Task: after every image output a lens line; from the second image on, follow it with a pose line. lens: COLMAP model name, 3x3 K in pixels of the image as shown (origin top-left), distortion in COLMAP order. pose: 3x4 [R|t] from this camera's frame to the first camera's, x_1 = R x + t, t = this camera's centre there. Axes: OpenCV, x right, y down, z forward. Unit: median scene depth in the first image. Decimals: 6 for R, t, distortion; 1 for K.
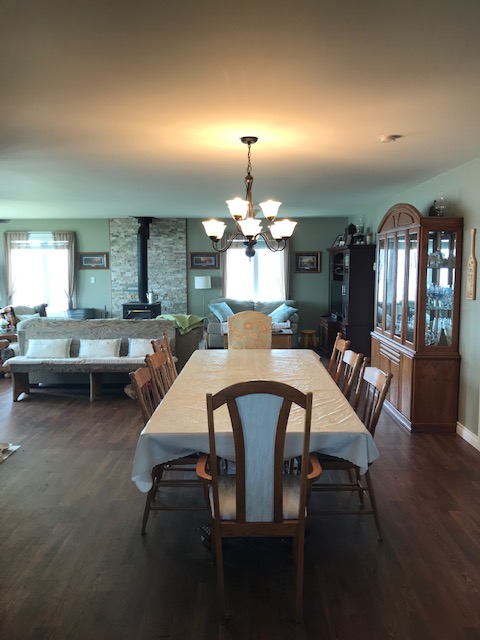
lens RADIAL K [[522.2, 0, 240.0], [0, 522.2, 320.0], [0, 0, 1]] dist [0.094170, -0.203747]
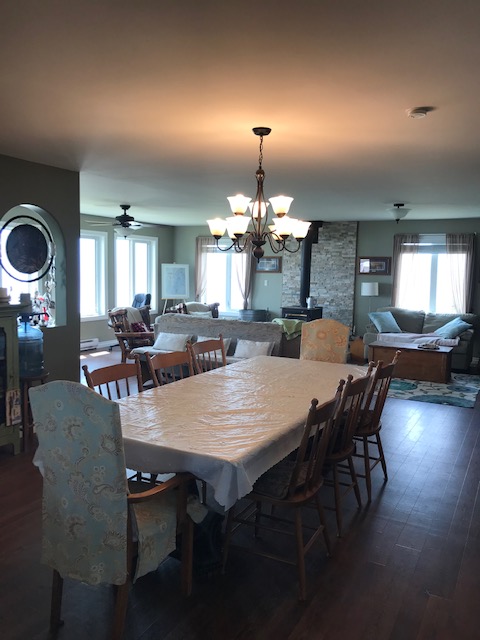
lens RADIAL K [[522.2, 0, 240.0], [0, 522.2, 320.0], [0, 0, 1]] dist [0.094170, -0.203747]
pose [[0.885045, 0.068571, -0.460428, 0.161303], [-0.074248, 0.997223, 0.005793, -0.005137], [0.459547, 0.029059, 0.887678, 0.063467]]
